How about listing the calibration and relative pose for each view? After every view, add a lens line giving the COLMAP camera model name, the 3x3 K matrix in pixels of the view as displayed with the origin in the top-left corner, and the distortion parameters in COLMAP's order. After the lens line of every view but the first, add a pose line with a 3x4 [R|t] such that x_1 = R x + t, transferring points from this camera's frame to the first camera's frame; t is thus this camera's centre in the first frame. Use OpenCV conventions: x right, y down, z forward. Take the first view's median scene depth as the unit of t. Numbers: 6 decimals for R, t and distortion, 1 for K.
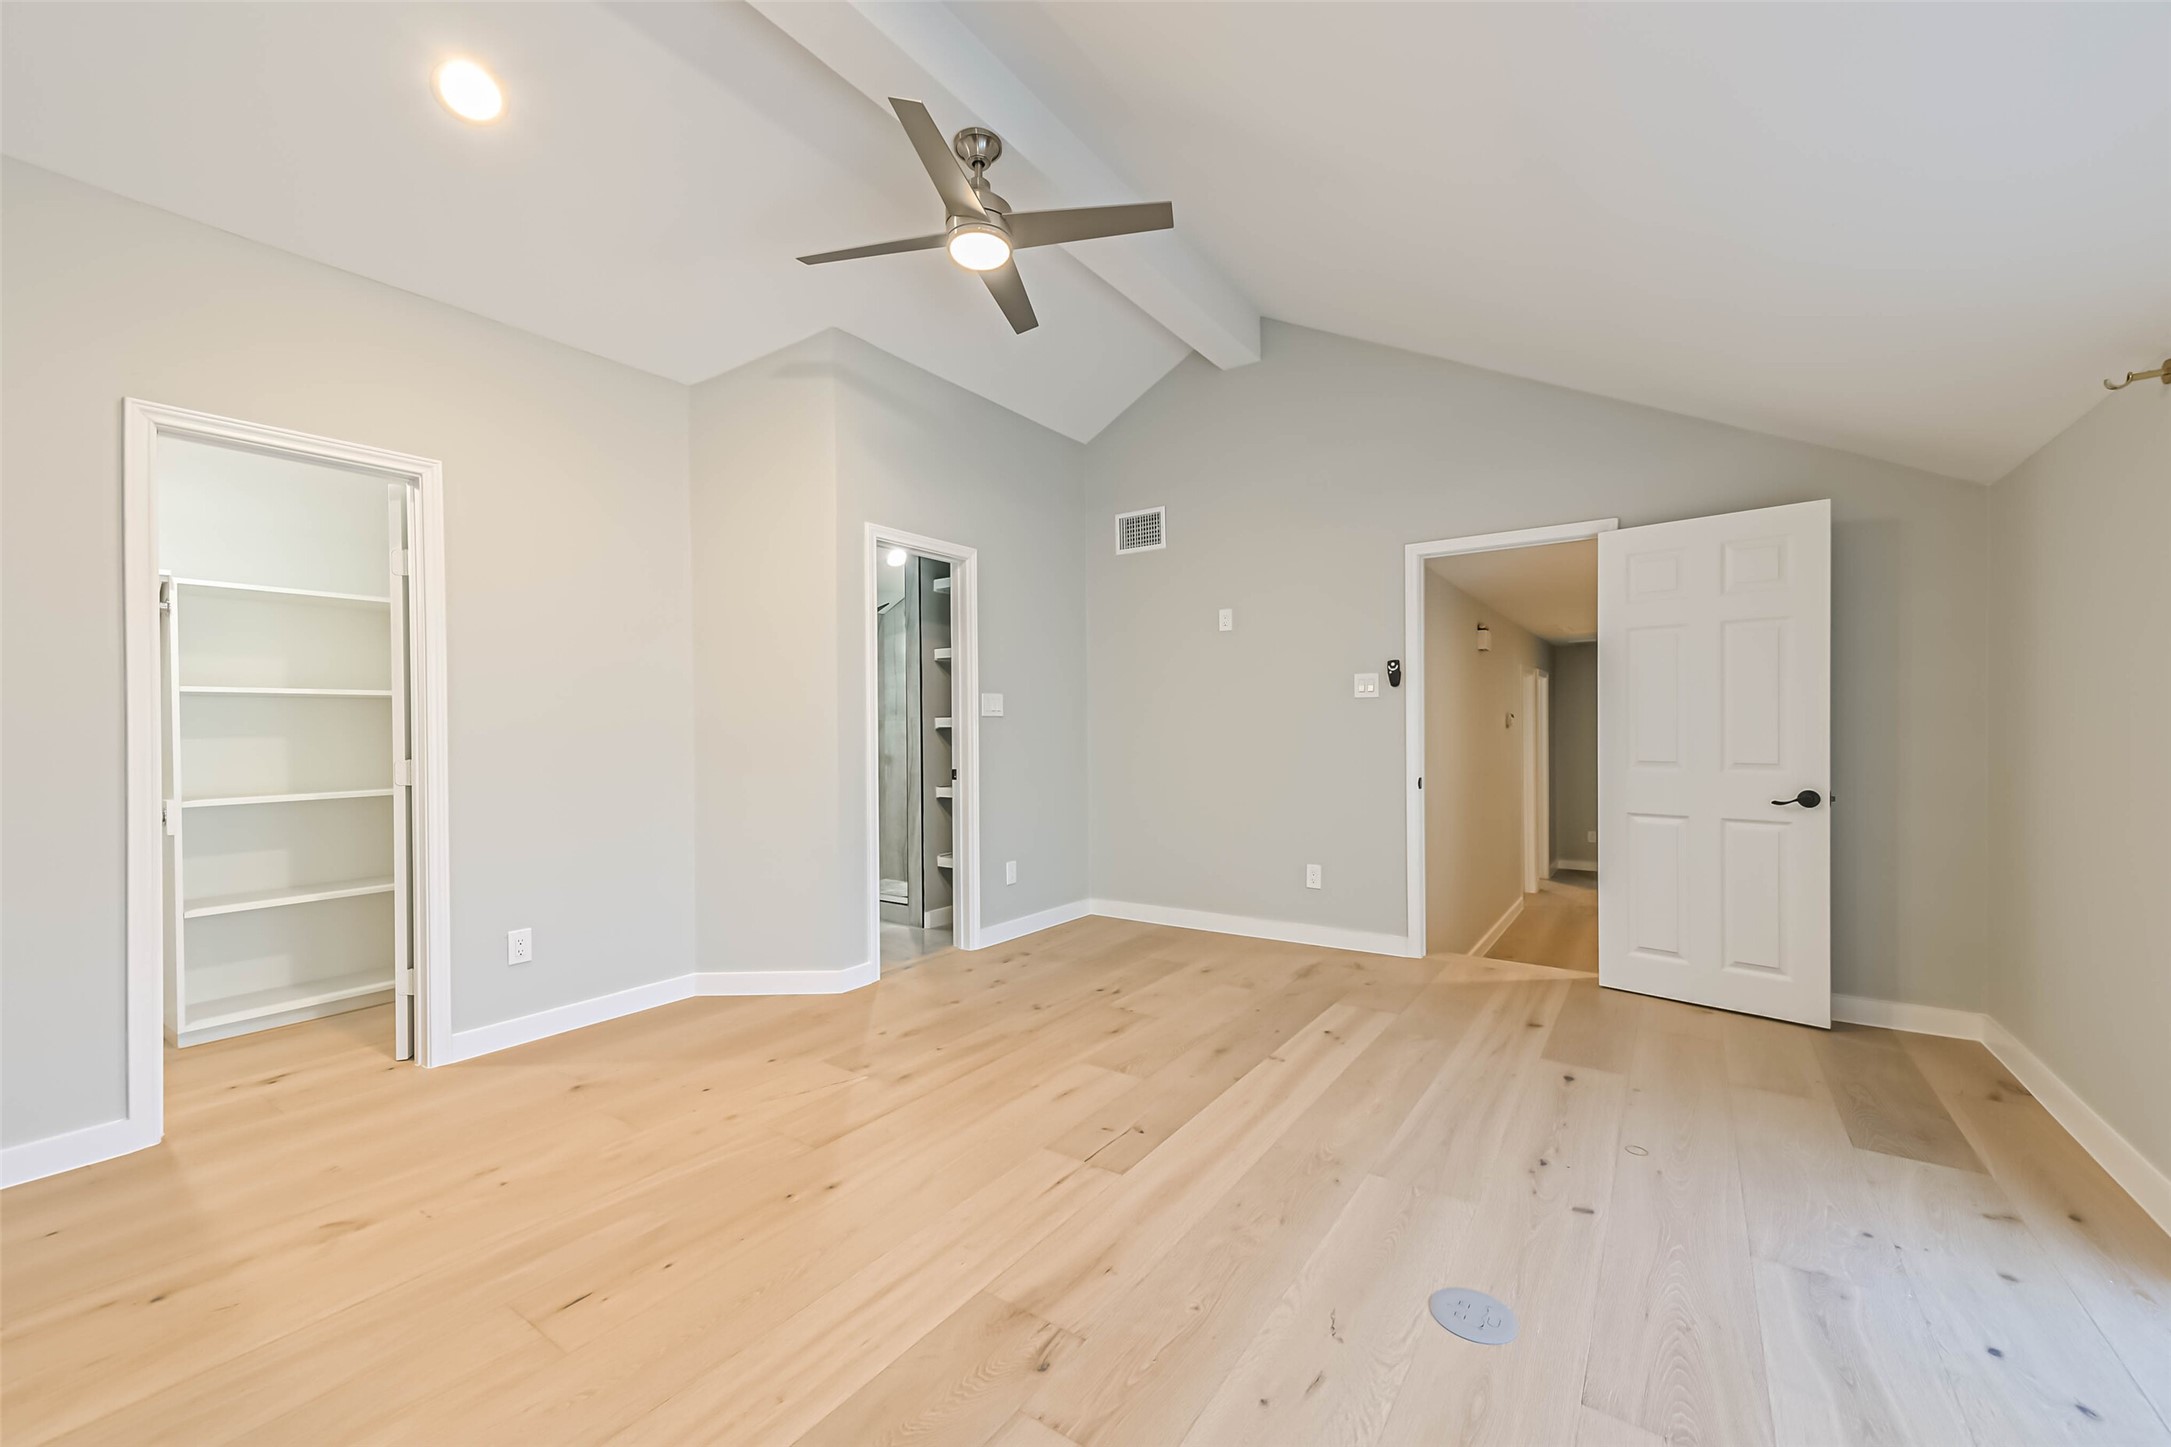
lens RADIAL K [[847.3, 0, 1089.9], [0, 847.3, 739.5], [0, 0, 1]] dist [0.002340, -0.000135]
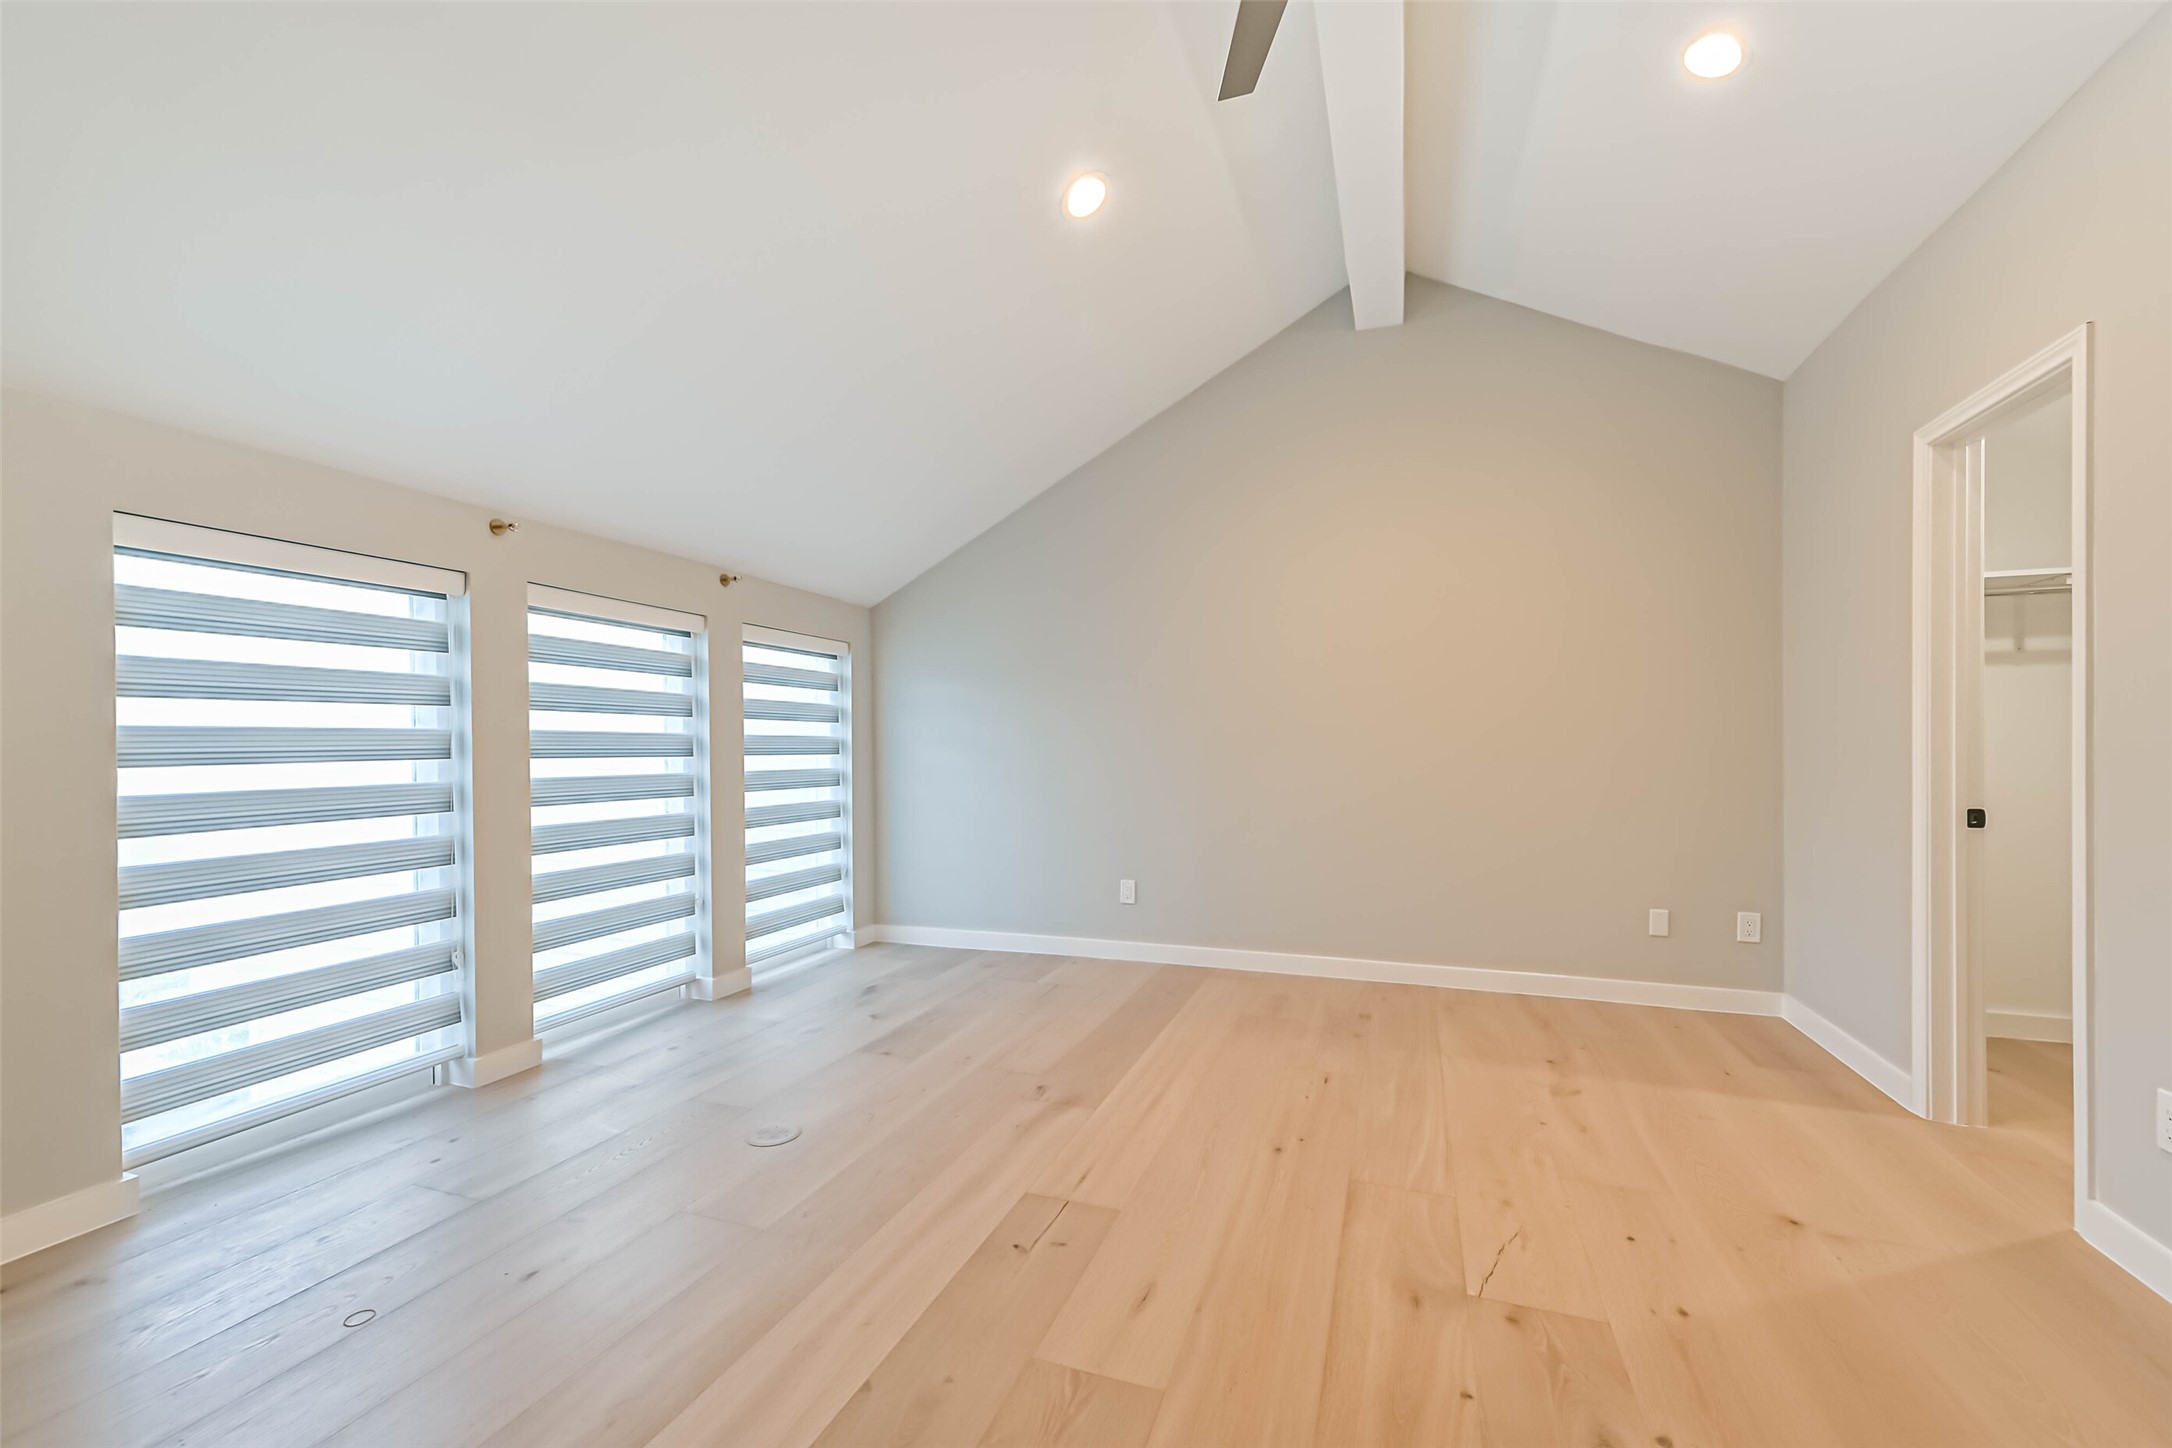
lens RADIAL K [[847.7, 0, 1090.4], [0, 847.7, 740.0], [0, 0, 1]] dist [0.002340, -0.000135]
pose [[-0.967001, 0.010926, -0.254536, 0.192384], [0.008739, 0.999915, 0.009725, -0.023648], [0.254621, 0.007179, -0.967014, 1.790736]]
